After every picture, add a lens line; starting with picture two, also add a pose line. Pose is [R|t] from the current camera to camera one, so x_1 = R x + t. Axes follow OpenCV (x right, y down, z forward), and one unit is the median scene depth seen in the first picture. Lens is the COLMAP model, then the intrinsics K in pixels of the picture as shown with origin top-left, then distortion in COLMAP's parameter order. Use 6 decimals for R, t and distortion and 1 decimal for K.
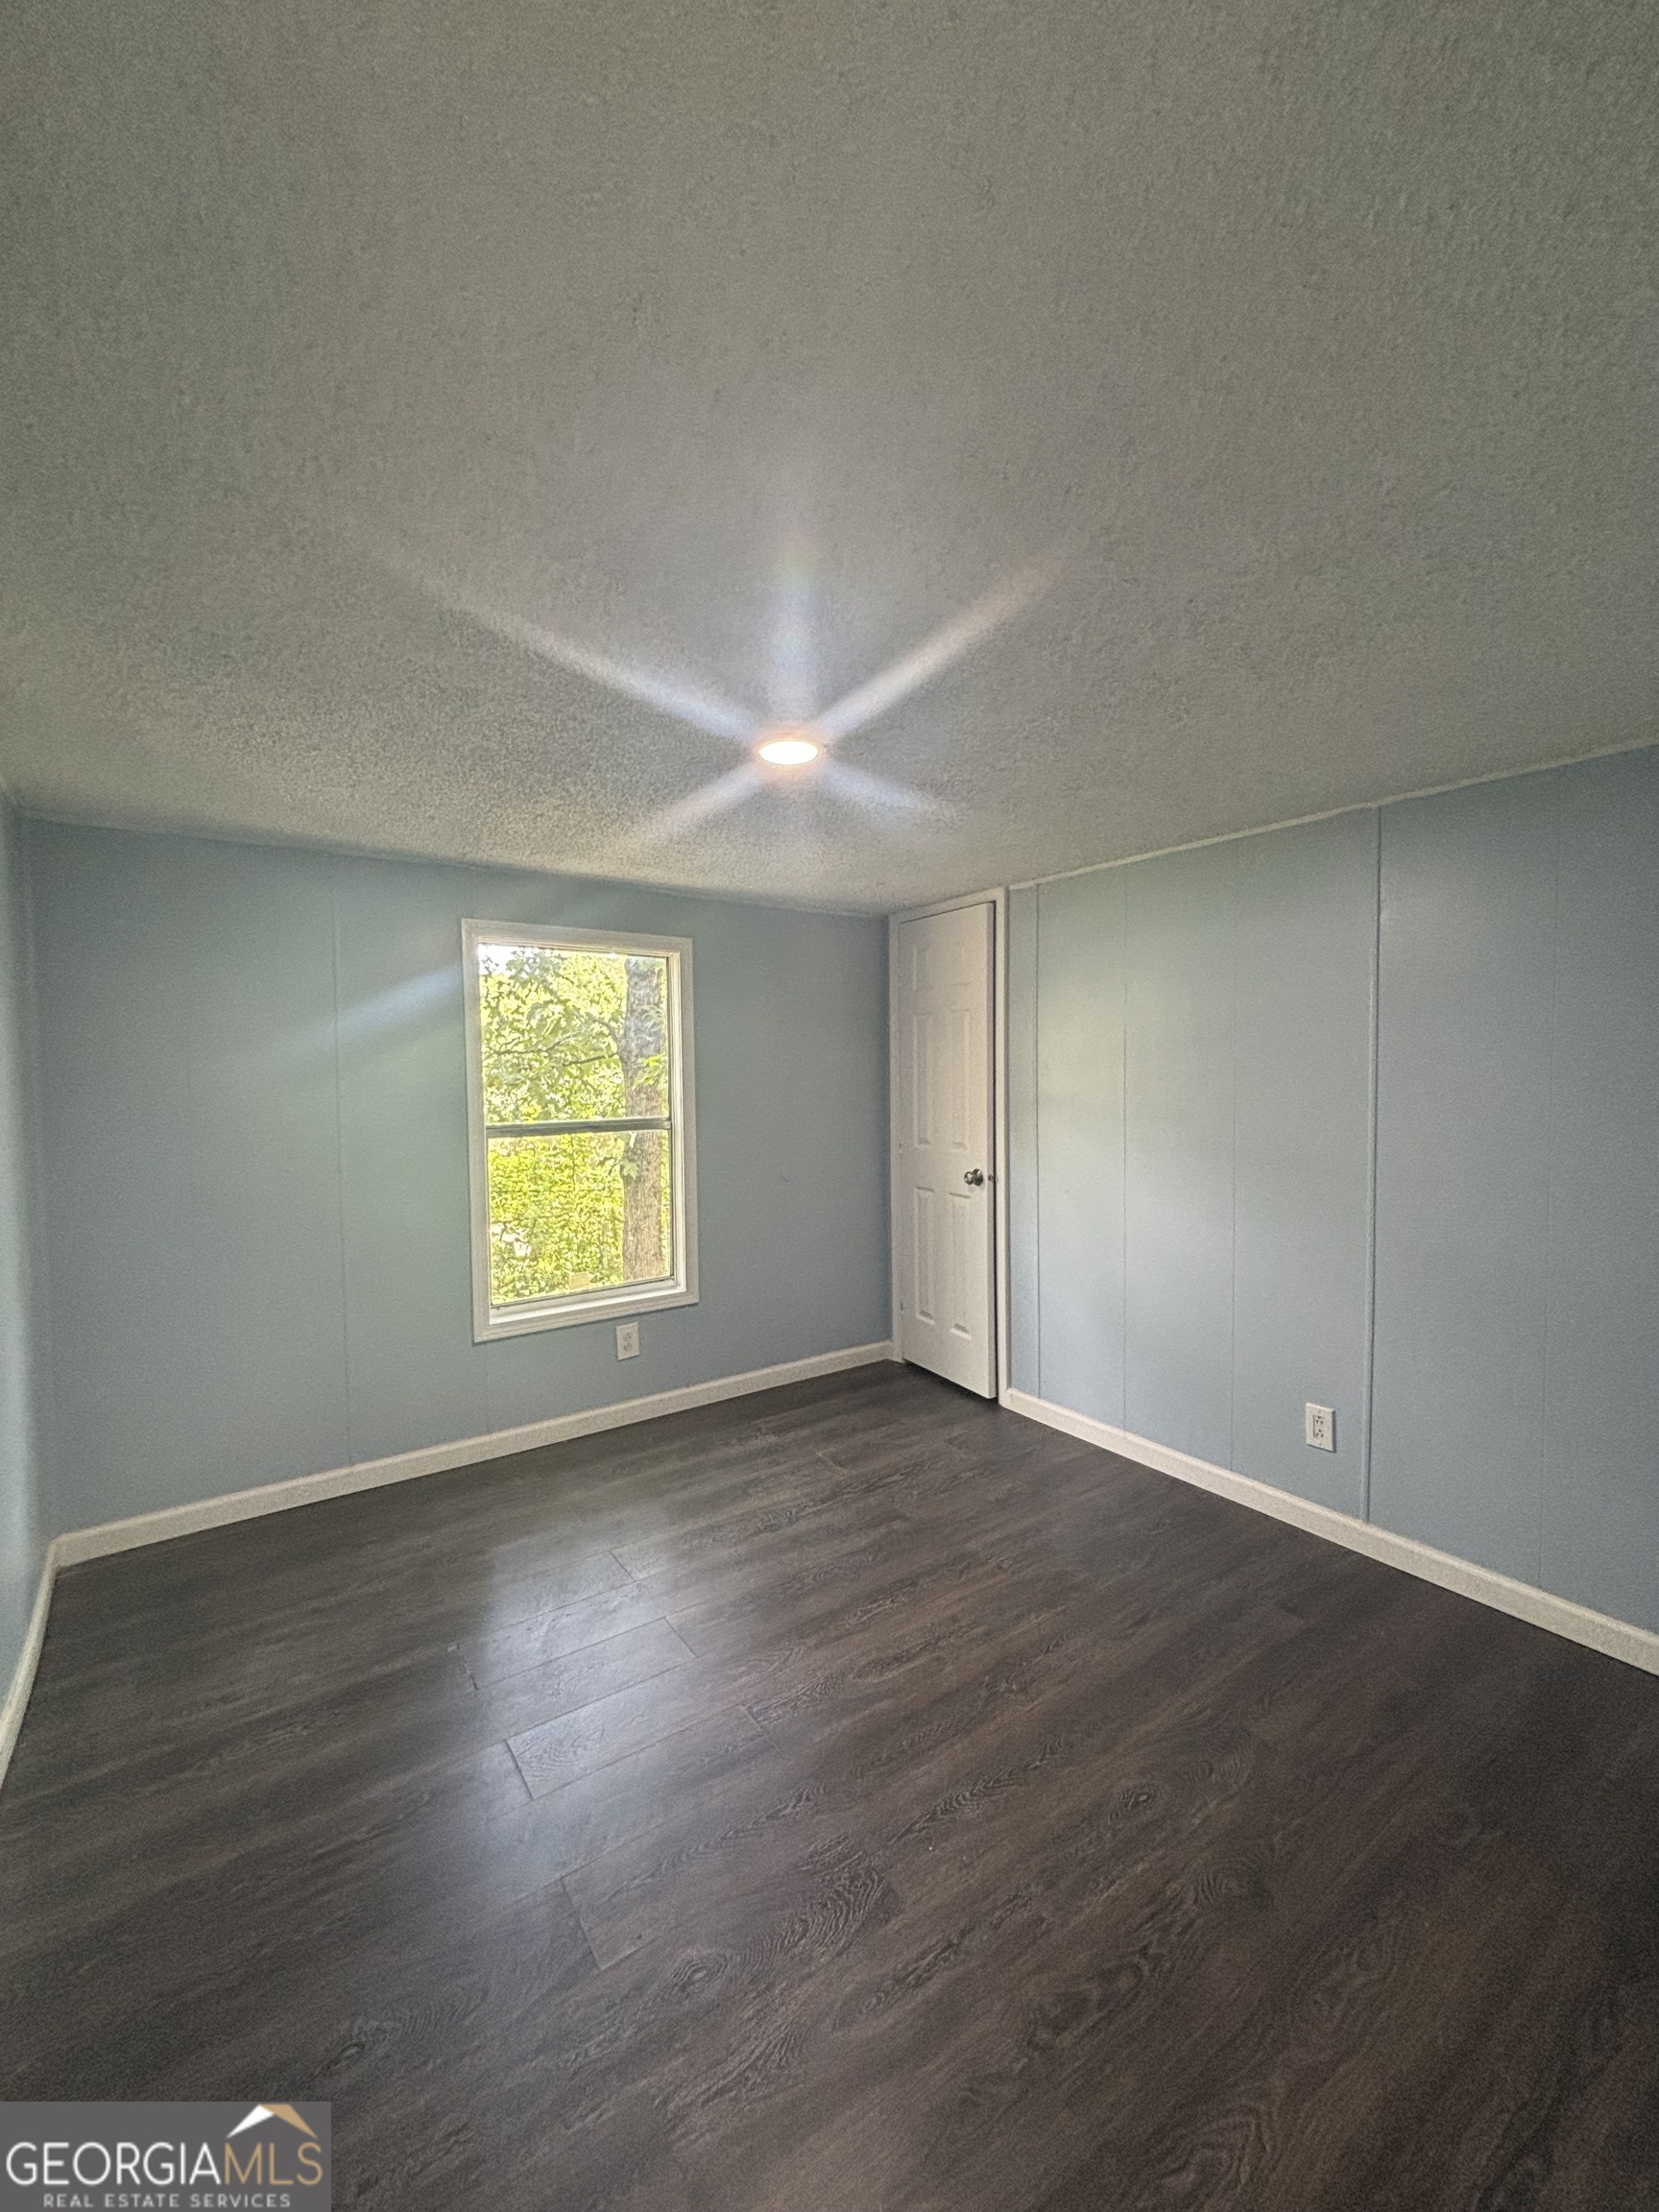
lens RADIAL K [[895.5, 0, 827.7], [0, 895.5, 1107.7], [0, 0, 1]] dist [0.001765, 0.000566]
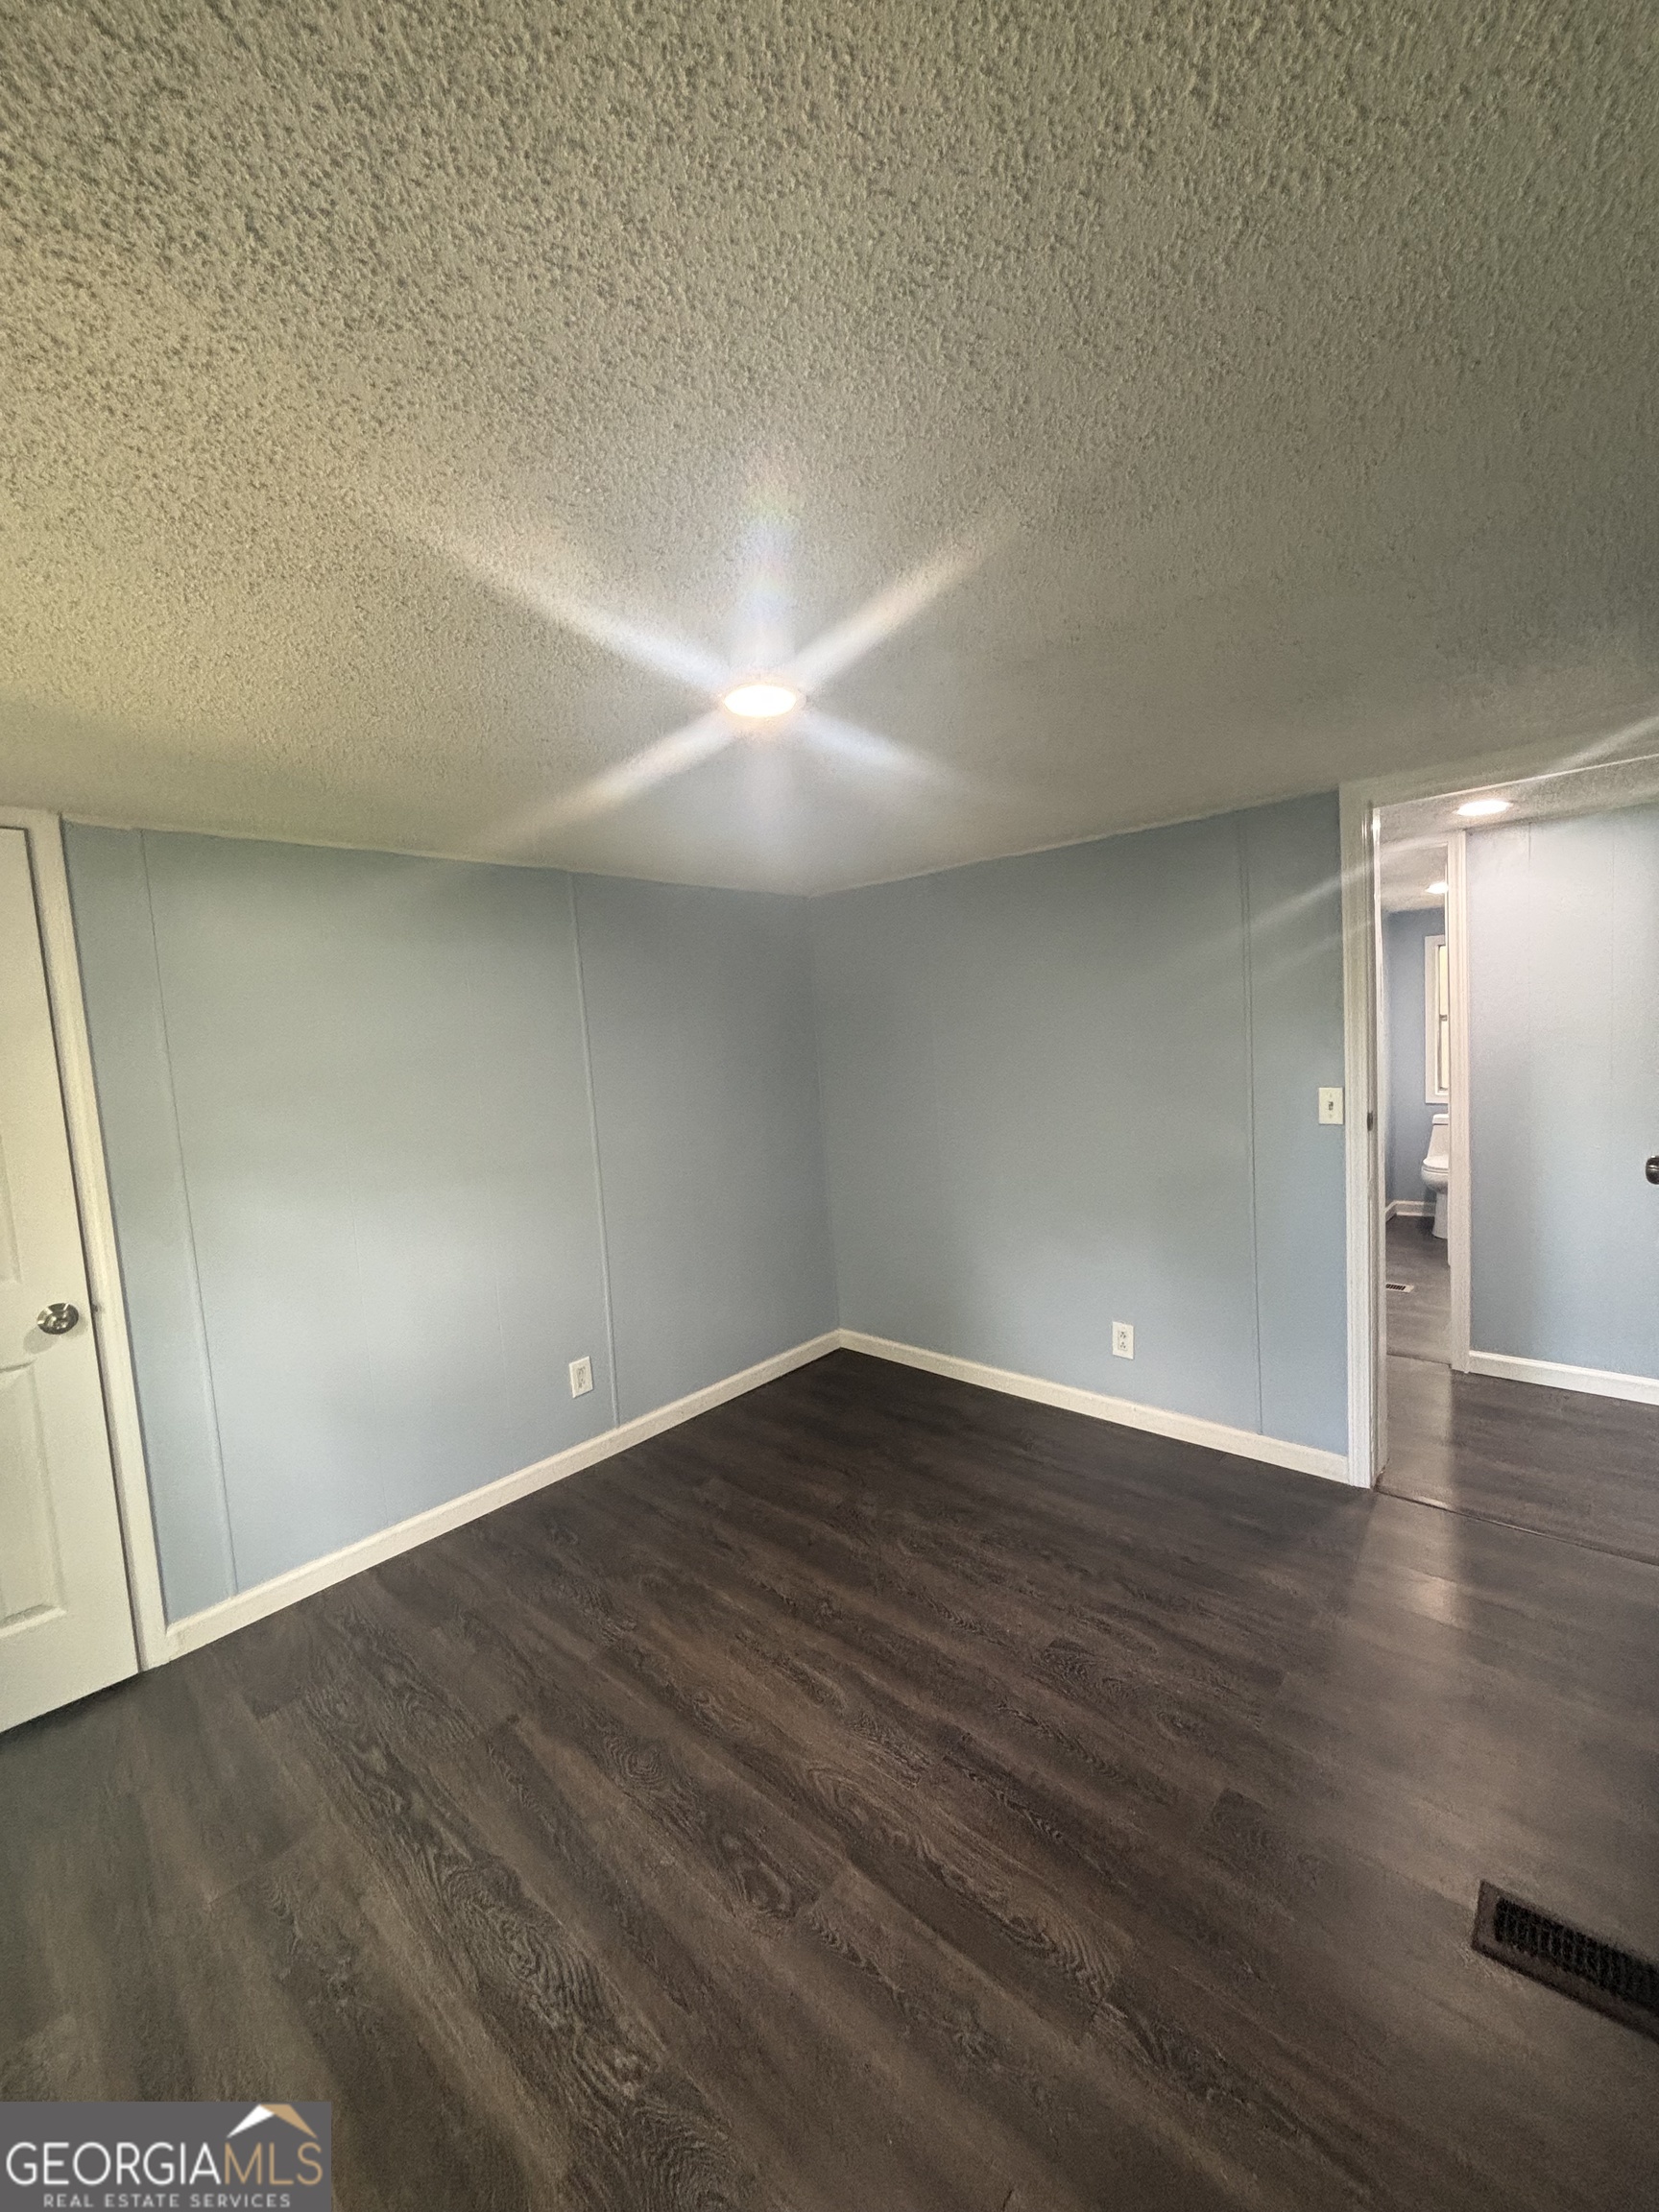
lens RADIAL K [[895.5, 0, 828.6], [0, 895.5, 1104.1], [0, 0, 1]] dist [0.001765, 0.000566]
pose [[-0.218819, -0.047091, 0.974629, -0.713371], [0.117663, 0.990273, 0.074264, -0.059304], [-0.968645, 0.130928, -0.211149, 0.932003]]
